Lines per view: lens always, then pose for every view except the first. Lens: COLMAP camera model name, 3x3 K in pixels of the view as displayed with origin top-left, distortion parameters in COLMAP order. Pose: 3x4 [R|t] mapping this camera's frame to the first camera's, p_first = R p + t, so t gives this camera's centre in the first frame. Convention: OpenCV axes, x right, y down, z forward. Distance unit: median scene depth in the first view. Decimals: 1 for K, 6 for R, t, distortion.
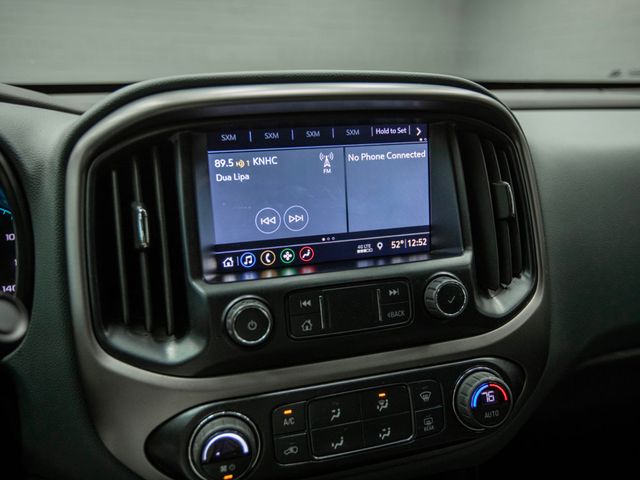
lens RADIAL K [[513.6, 0, 329.2], [0, 513.6, 239.6], [0, 0, 1]] dist [-0.001959, -0.000563]
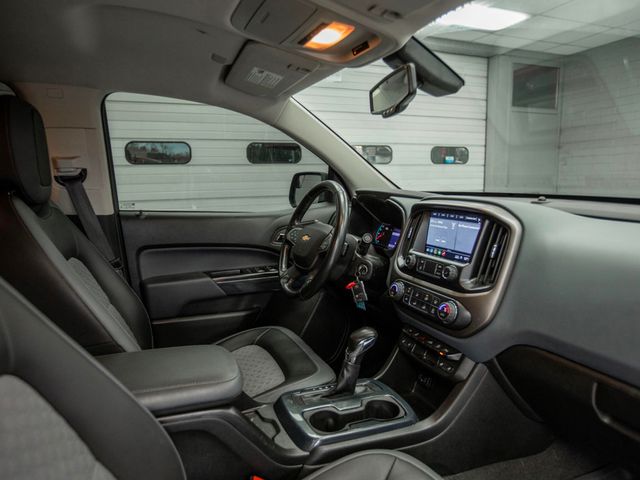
lens RADIAL K [[428.3, 0, 318.3], [0, 428.3, 241.8], [0, 0, 1]] dist [-0.000611, -0.000440]
pose [[0.115998, 0.156726, -0.980806, 2.460722], [-0.283463, 0.951629, 0.118539, -0.134225], [0.951942, 0.264272, 0.154814, -0.143923]]
